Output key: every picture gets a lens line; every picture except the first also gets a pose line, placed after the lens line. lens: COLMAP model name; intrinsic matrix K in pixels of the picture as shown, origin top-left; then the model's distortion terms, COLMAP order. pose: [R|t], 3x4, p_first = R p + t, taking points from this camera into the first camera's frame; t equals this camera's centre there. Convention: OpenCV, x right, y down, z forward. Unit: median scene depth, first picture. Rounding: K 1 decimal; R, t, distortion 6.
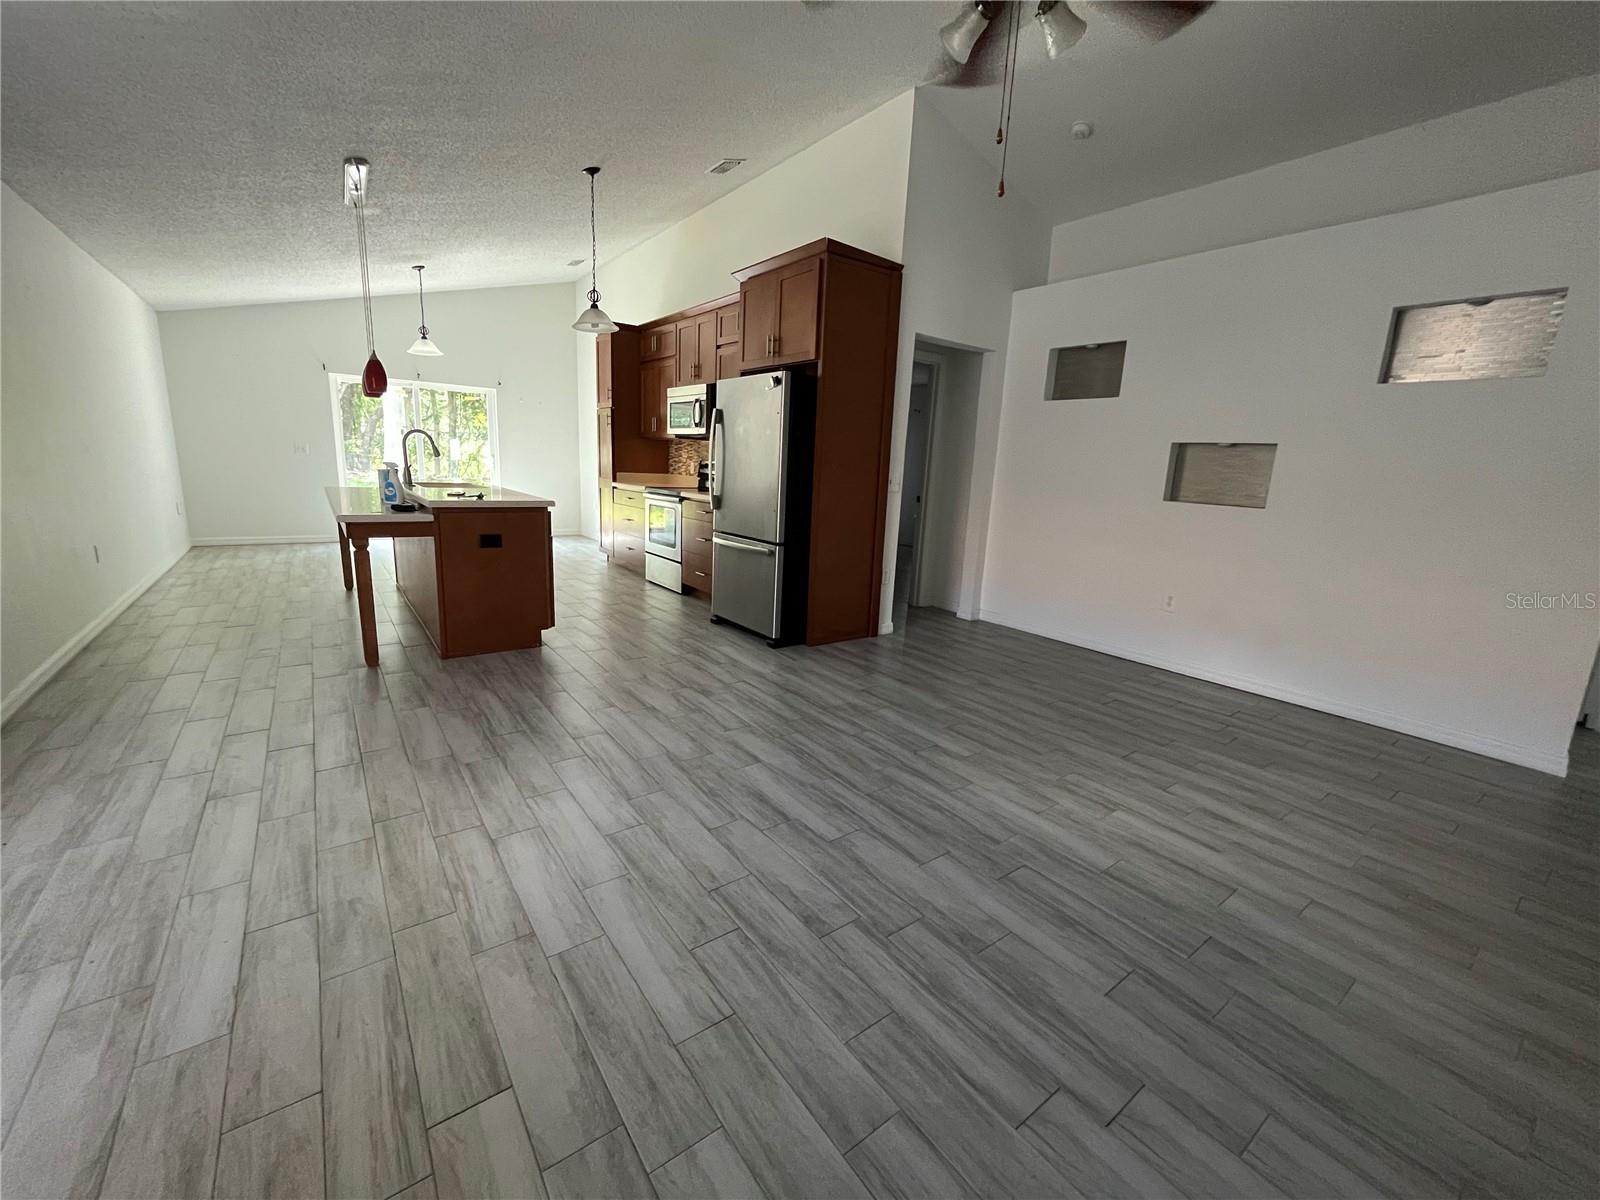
lens RADIAL K [[645.8, 0, 793.8], [0, 645.8, 596.7], [0, 0, 1]] dist [-0.003175, 0.000066]
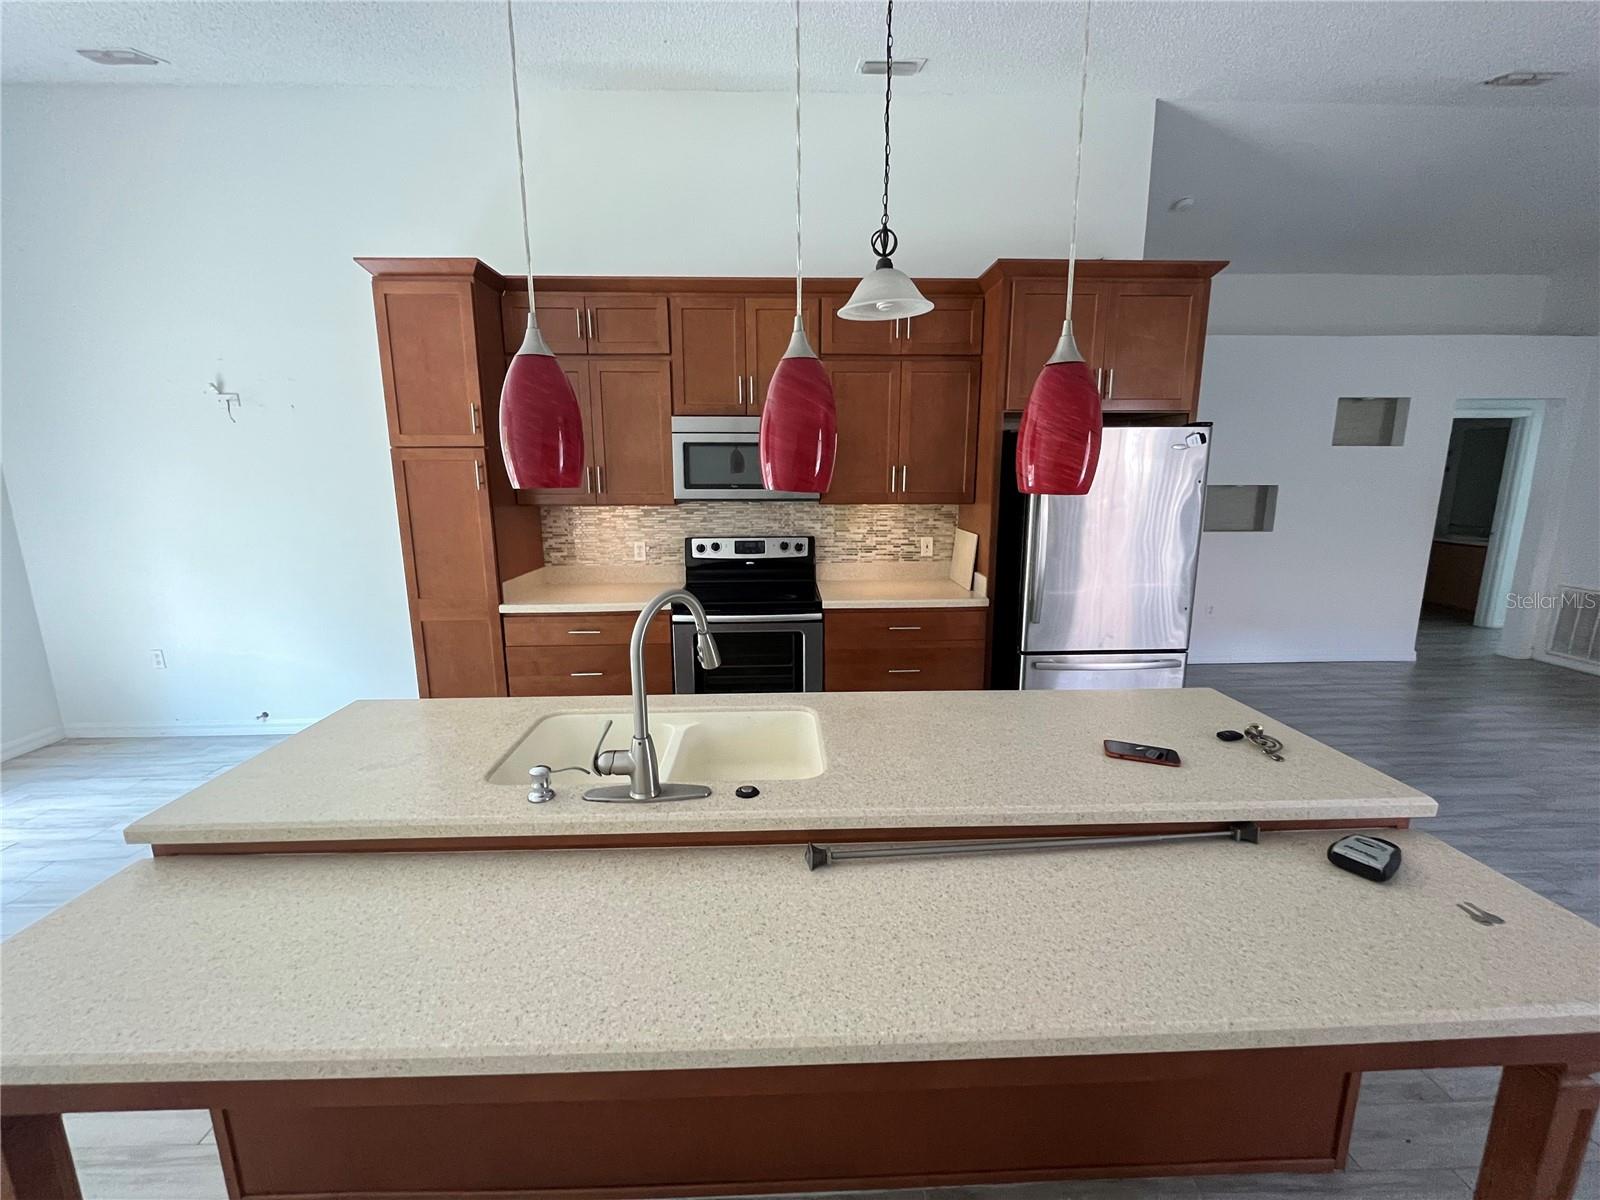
lens RADIAL K [[645.8, 0, 793.8], [0, 645.8, 596.7], [0, 0, 1]] dist [-0.003175, 0.000066]
pose [[0.562444, -0.199357, 0.802442, -1.045869], [0.197153, 0.974841, 0.103999, -0.369652], [-0.802987, 0.099710, 0.587597, 1.091388]]
